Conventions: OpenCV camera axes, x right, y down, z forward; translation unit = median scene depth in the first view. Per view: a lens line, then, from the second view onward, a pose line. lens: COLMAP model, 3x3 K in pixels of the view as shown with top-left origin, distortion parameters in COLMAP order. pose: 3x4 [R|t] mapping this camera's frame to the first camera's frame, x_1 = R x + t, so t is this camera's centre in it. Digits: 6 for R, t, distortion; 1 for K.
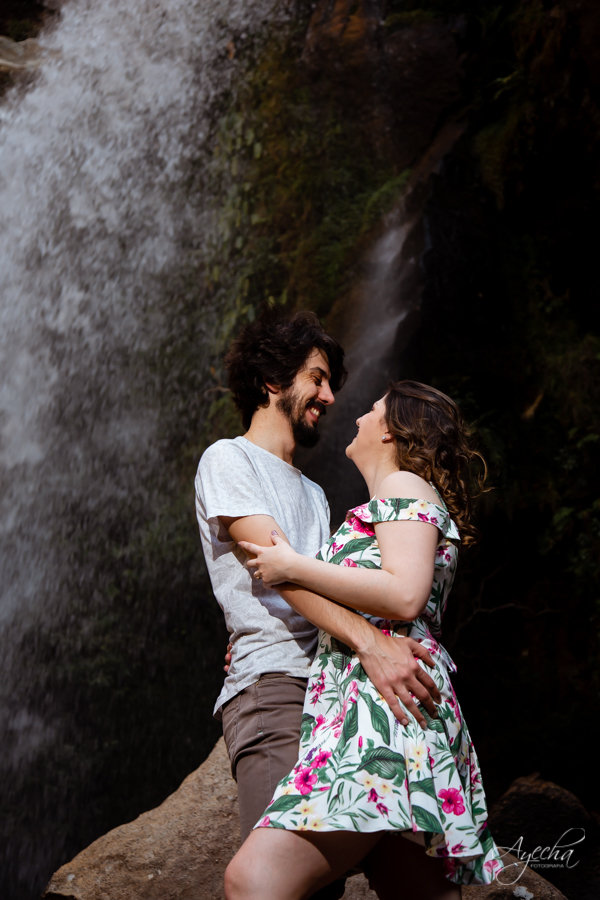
lens RADIAL K [[1487.3, 0, 300.0], [0, 1487.3, 450.0], [0, 0, 1]] dist [0.288923, -0.066979]
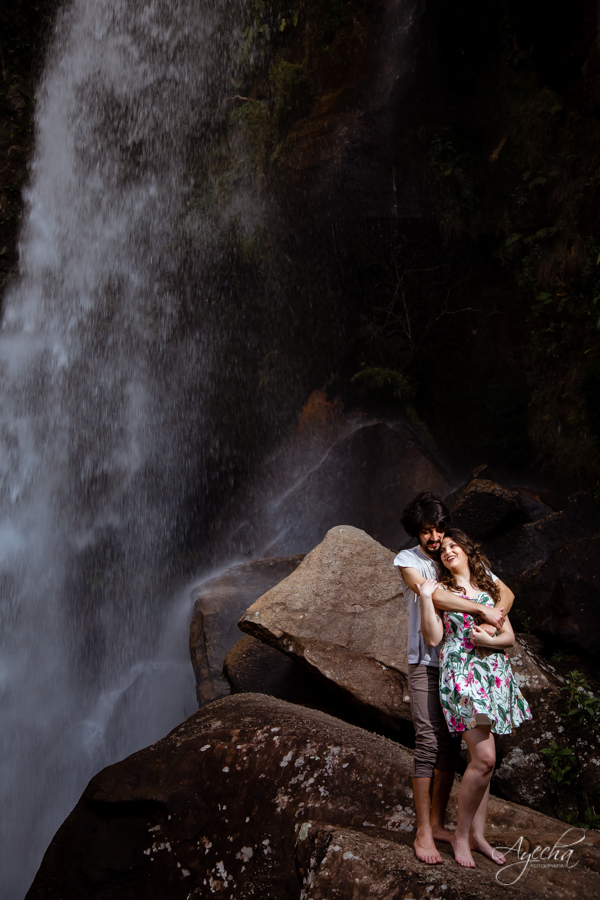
lens RADIAL K [[1487.3, 0, 300.0], [0, 1487.3, 450.0], [0, 0, 1]] dist [0.288923, -0.066979]
pose [[0.998095, 0.005969, 0.061414, -0.091689], [-0.027332, 0.935105, 0.353315, -0.245691], [-0.055320, -0.354320, 0.933486, -0.287577]]
